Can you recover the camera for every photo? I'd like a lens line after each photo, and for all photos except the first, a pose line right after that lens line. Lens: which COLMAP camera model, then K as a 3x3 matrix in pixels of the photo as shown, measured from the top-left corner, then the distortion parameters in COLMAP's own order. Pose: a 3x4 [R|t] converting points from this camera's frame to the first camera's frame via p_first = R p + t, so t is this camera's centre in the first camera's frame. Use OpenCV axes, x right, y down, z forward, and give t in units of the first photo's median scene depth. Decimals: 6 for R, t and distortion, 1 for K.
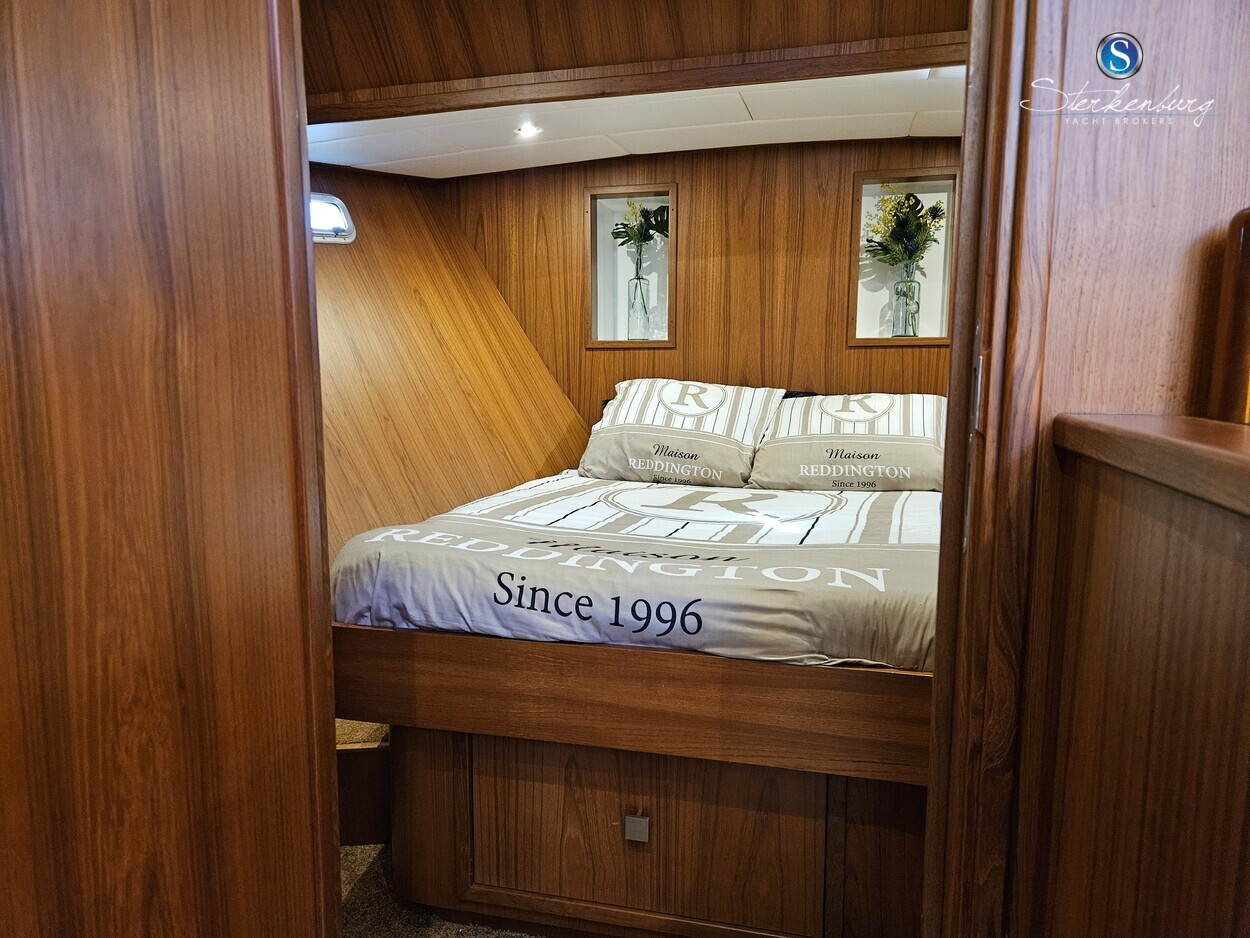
lens RADIAL K [[848.8, 0, 625.0], [0, 848.8, 469.0], [0, 0, 1]] dist [0.079574, -0.085740]
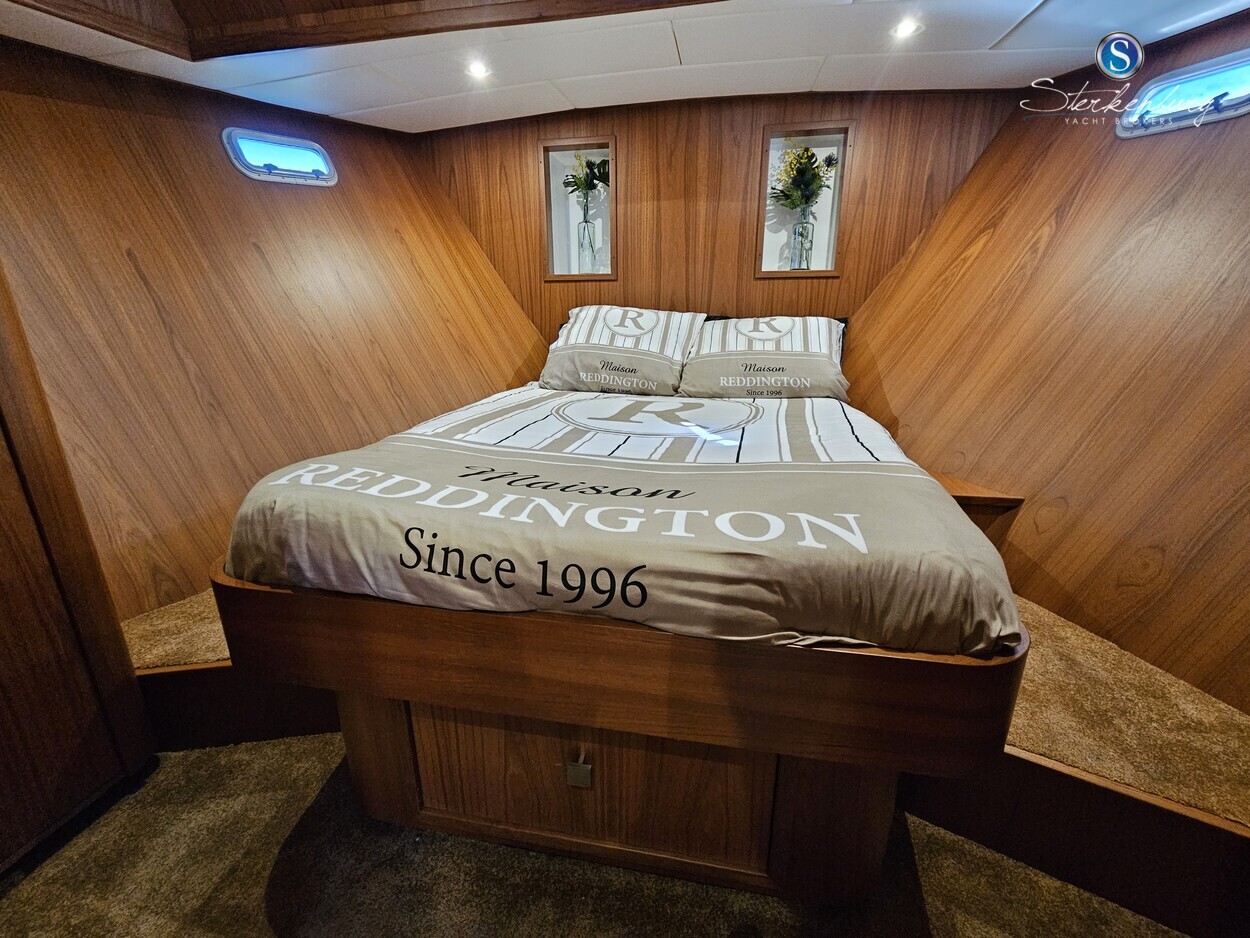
lens RADIAL K [[519.0, 0, 628.3], [0, 519.0, 459.2], [0, 0, 1]] dist [-0.002333, 0.000364]
pose [[0.997261, -0.026219, 0.069167, 0.019204], [0.014208, 0.985558, 0.168739, -0.015076], [-0.072592, -0.167294, 0.983231, 0.246778]]
